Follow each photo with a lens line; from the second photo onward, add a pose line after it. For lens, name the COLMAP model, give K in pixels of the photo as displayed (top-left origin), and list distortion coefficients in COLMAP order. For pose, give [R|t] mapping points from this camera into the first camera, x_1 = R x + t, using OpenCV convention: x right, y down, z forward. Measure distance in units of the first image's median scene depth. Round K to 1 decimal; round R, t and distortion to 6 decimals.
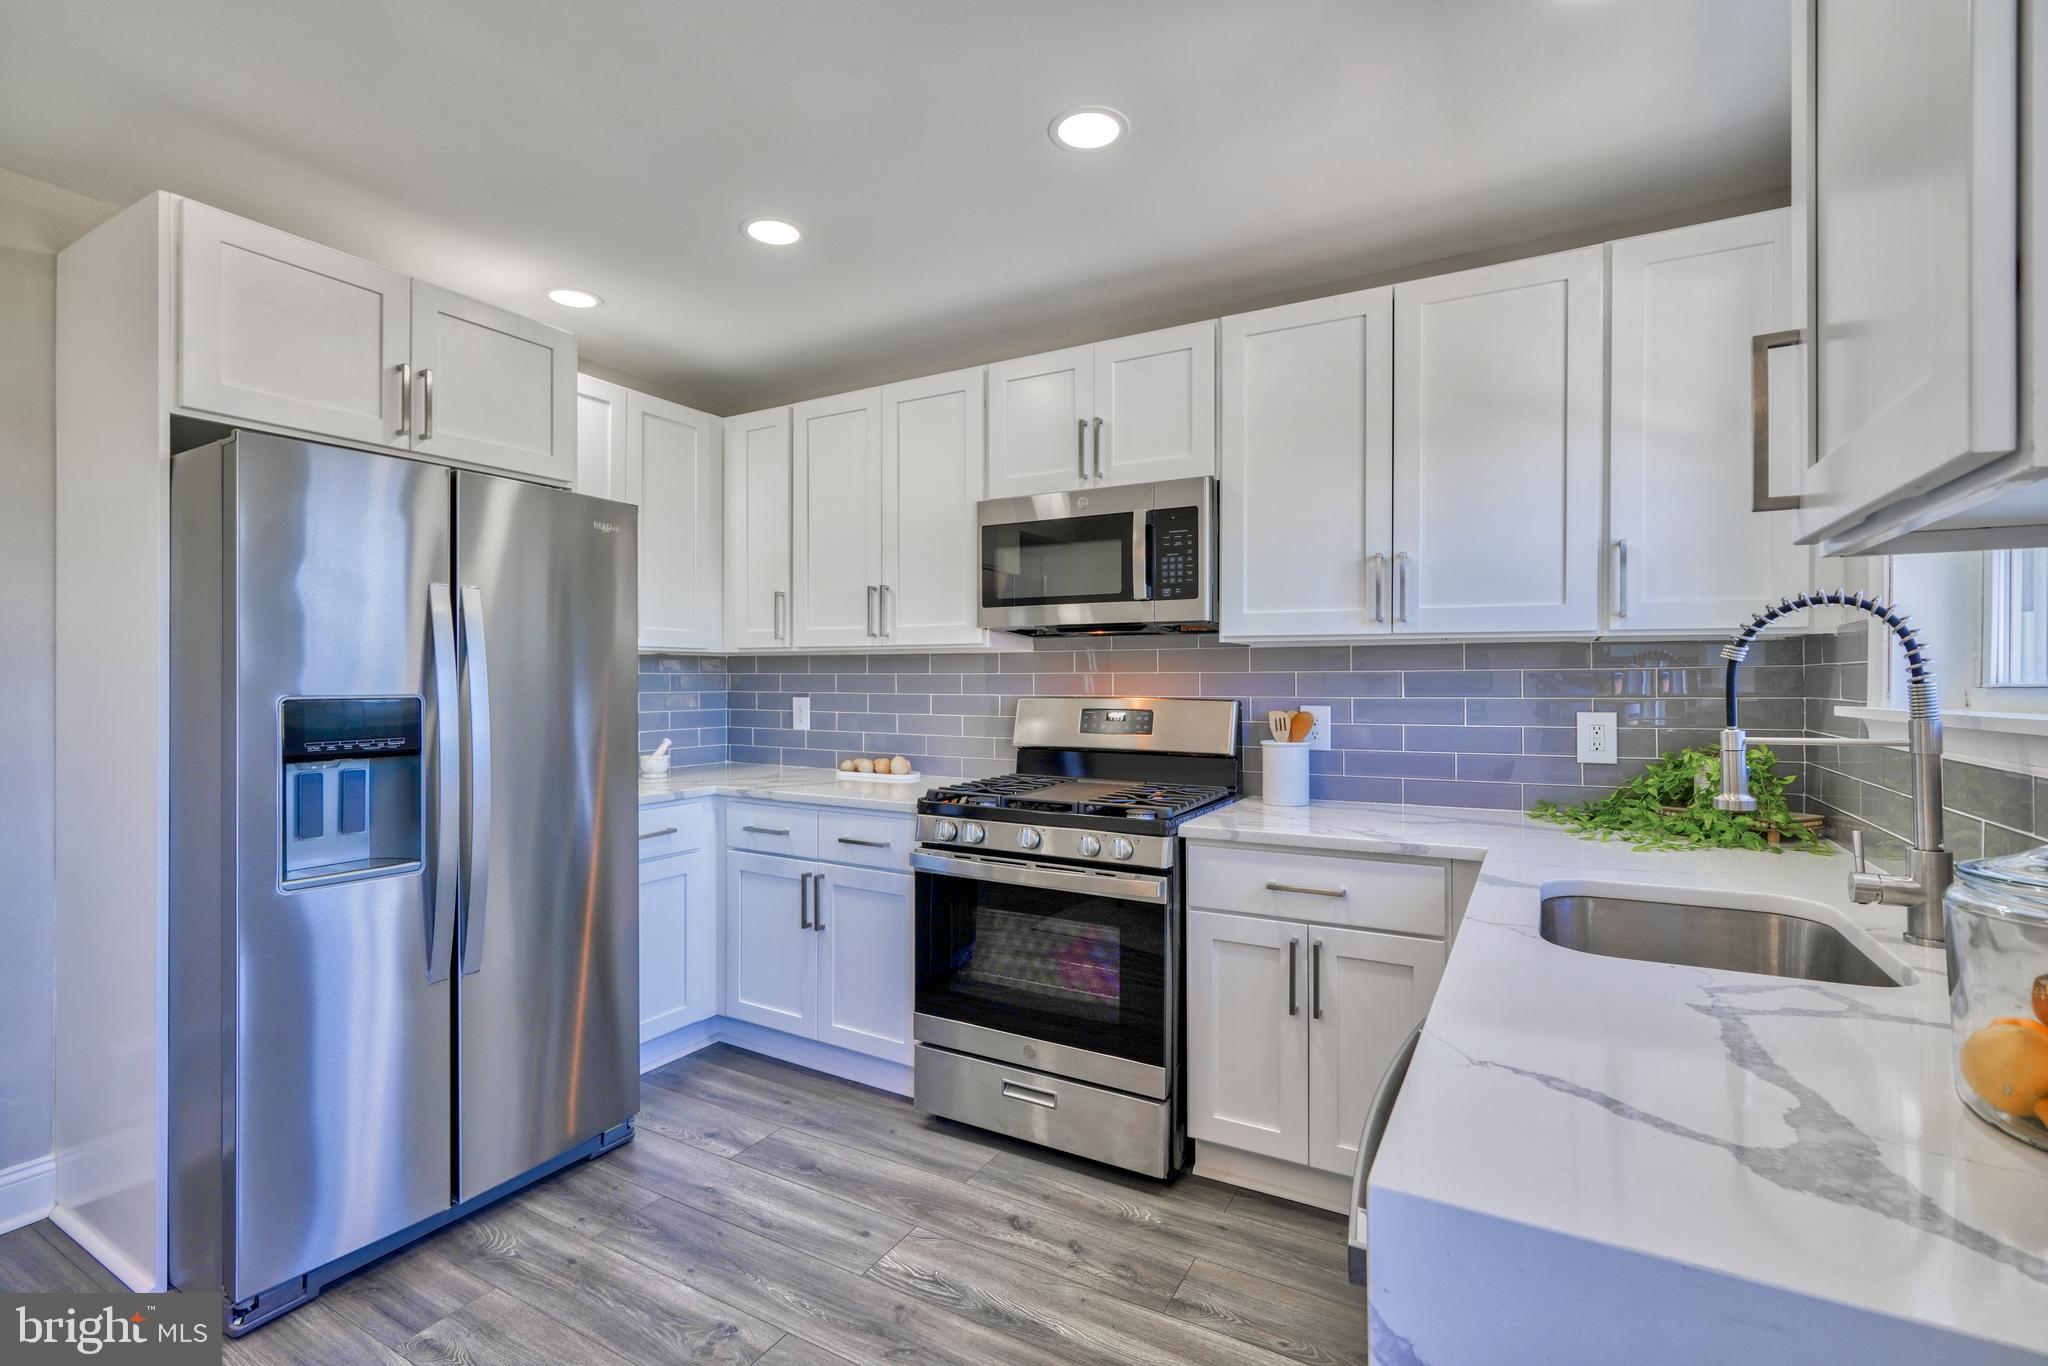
lens RADIAL K [[928.3, 0, 1022.6], [0, 928.3, 680.1], [0, 0, 1]] dist [-0.012517, 0.006564]
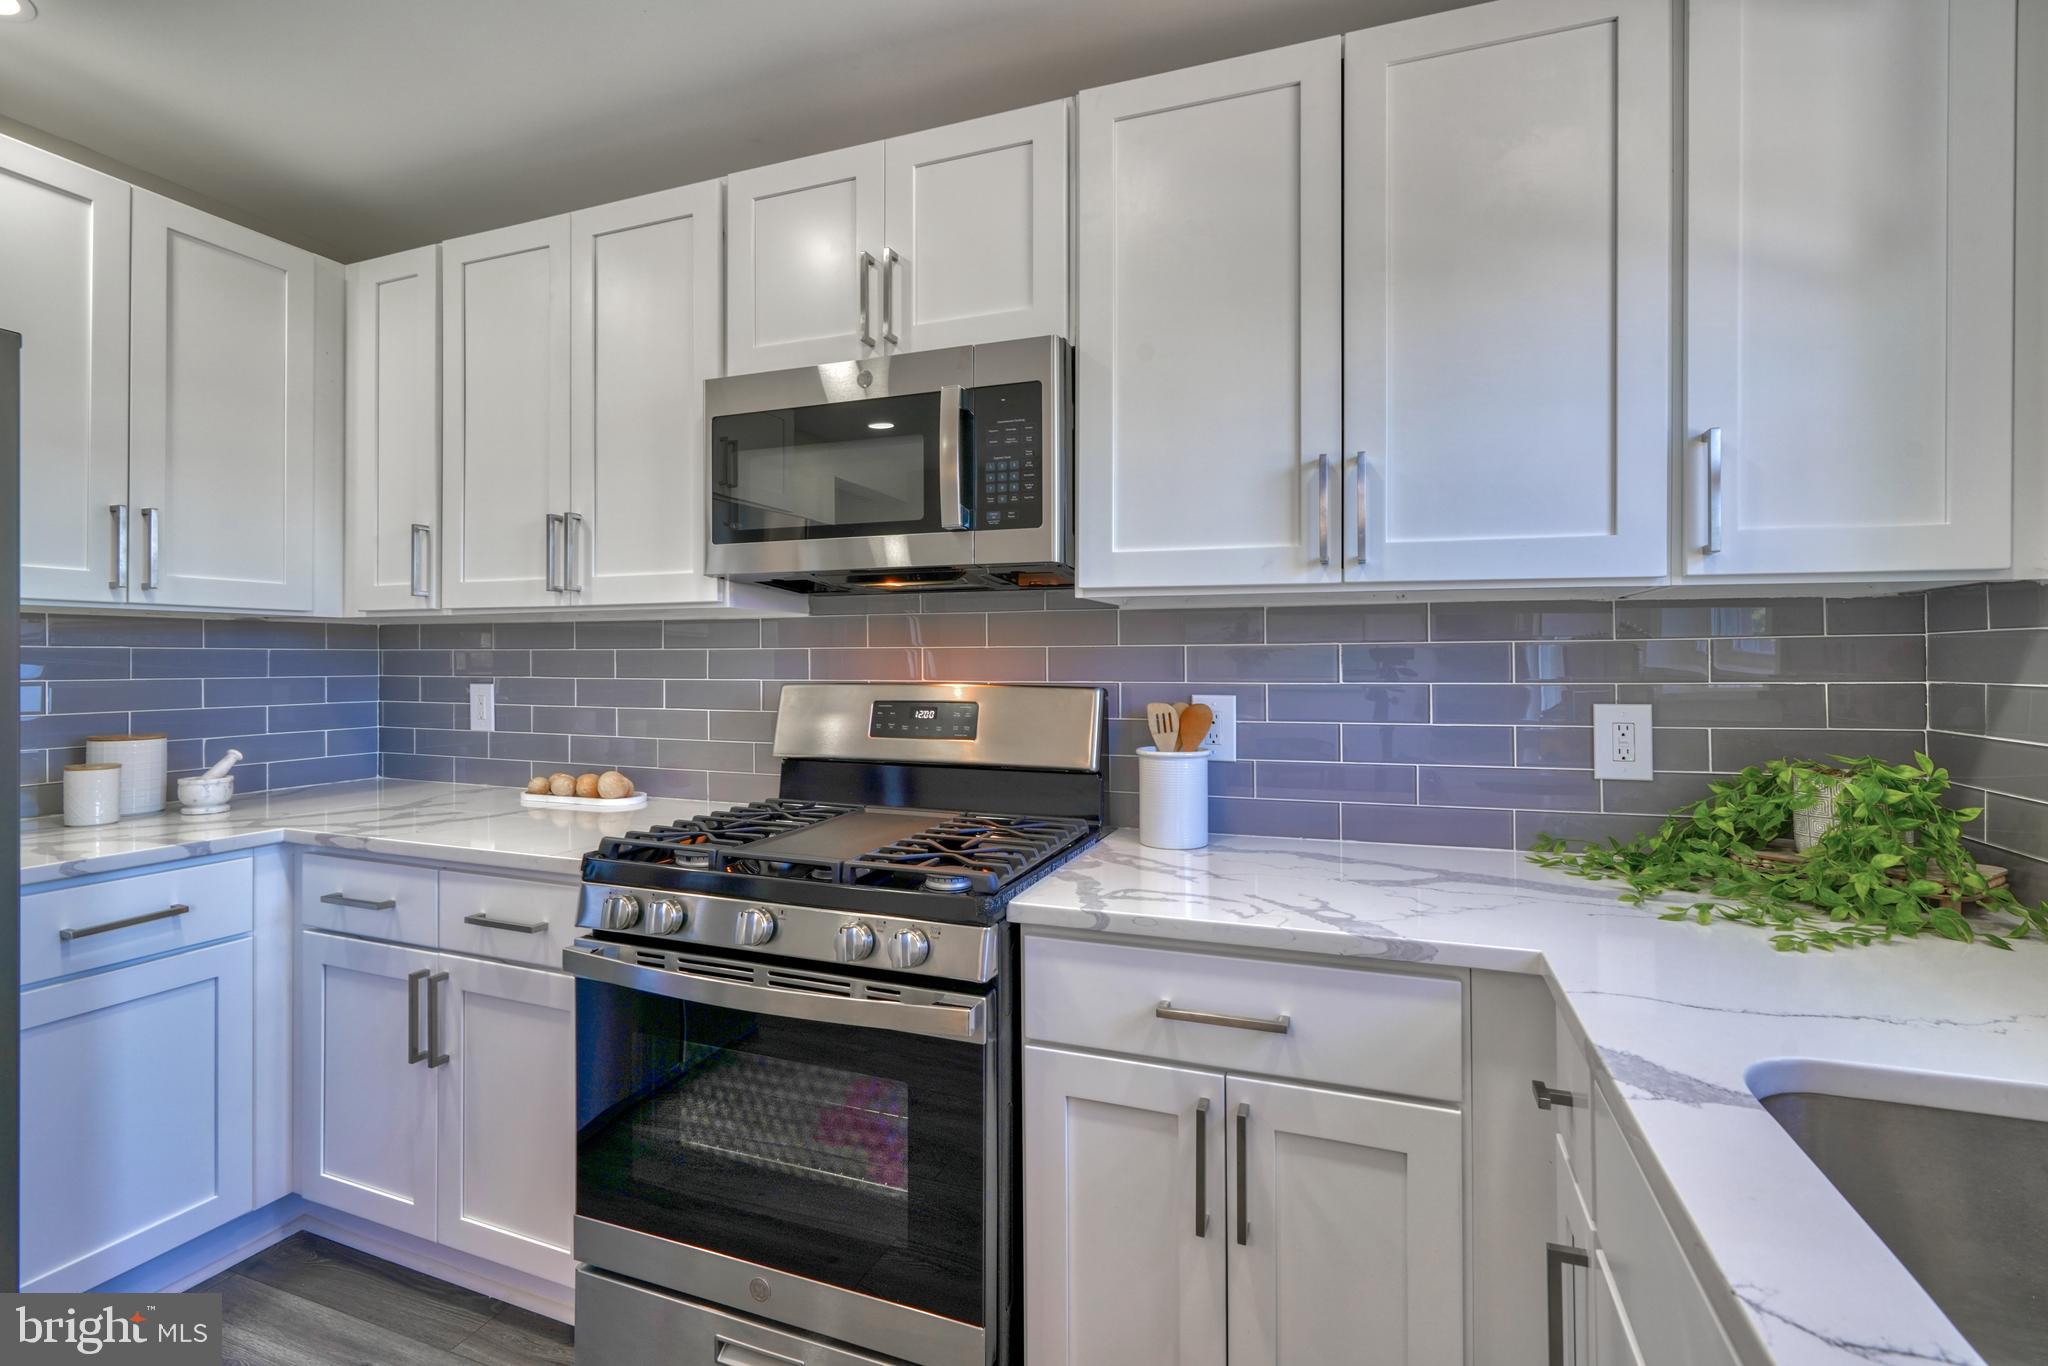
lens RADIAL K [[928.3, 0, 1024.2], [0, 928.3, 652.1], [0, 0, 1]] dist [-0.012517, 0.006564]
pose [[0.988132, -0.000324, 0.153604, 0.080050], [0.001557, 0.999968, -0.007906, 0.001556], [-0.153597, 0.008052, 0.988101, 0.379133]]
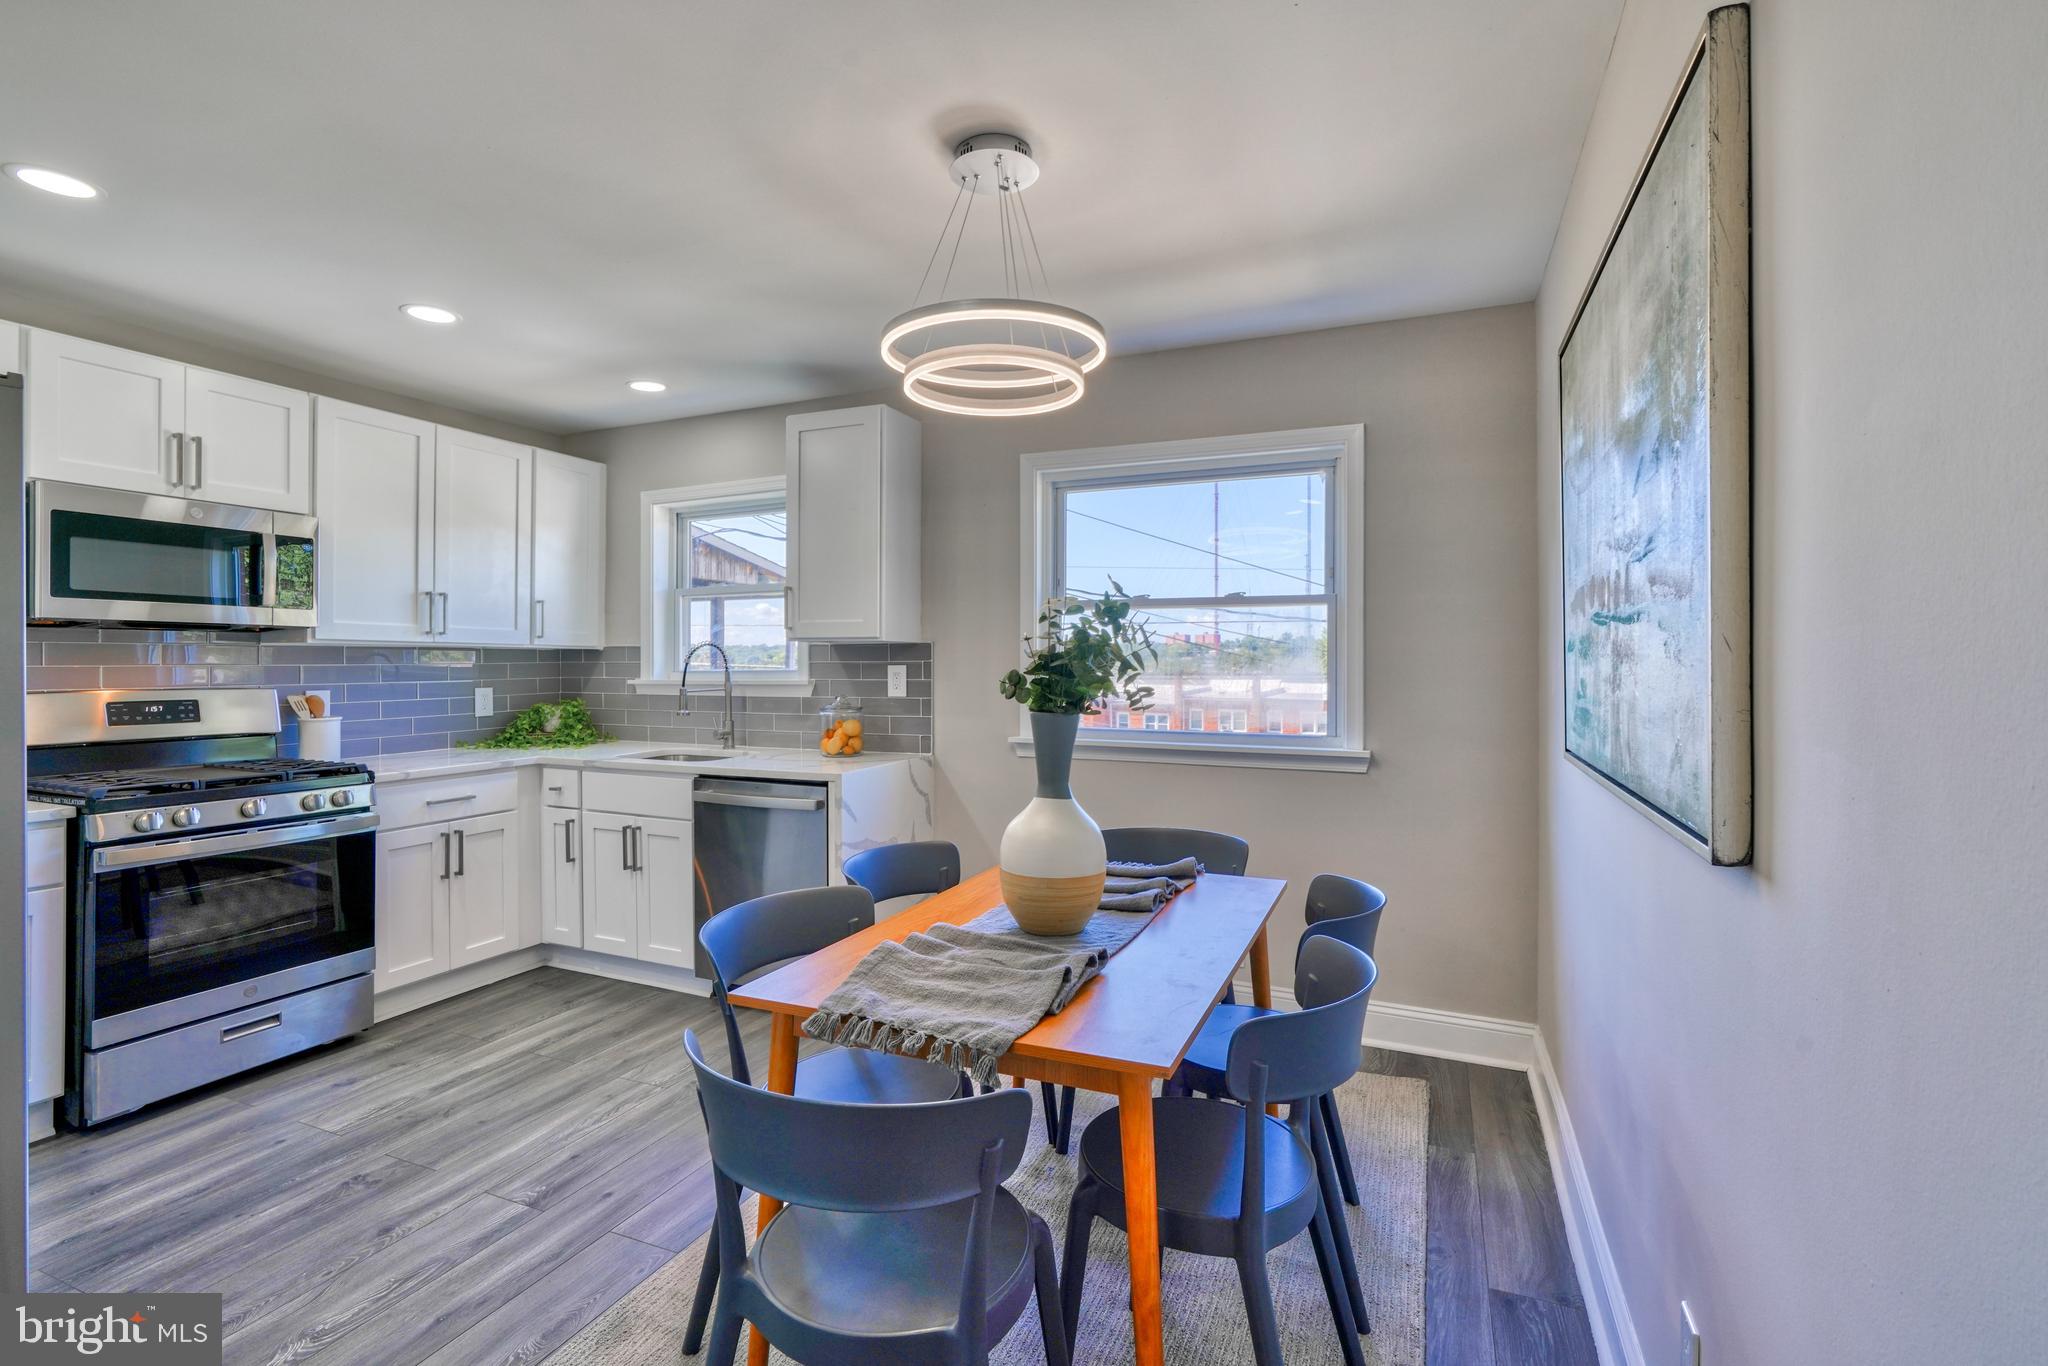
lens RADIAL K [[928.3, 0, 1027.9], [0, 928.3, 670.3], [0, 0, 1]] dist [-0.012517, 0.006564]
pose [[-0.114404, -0.009500, 0.993389, -1.217714], [0.000209, 0.999954, 0.009587, -0.015007], [-0.993434, 0.001304, -0.114396, 0.150930]]
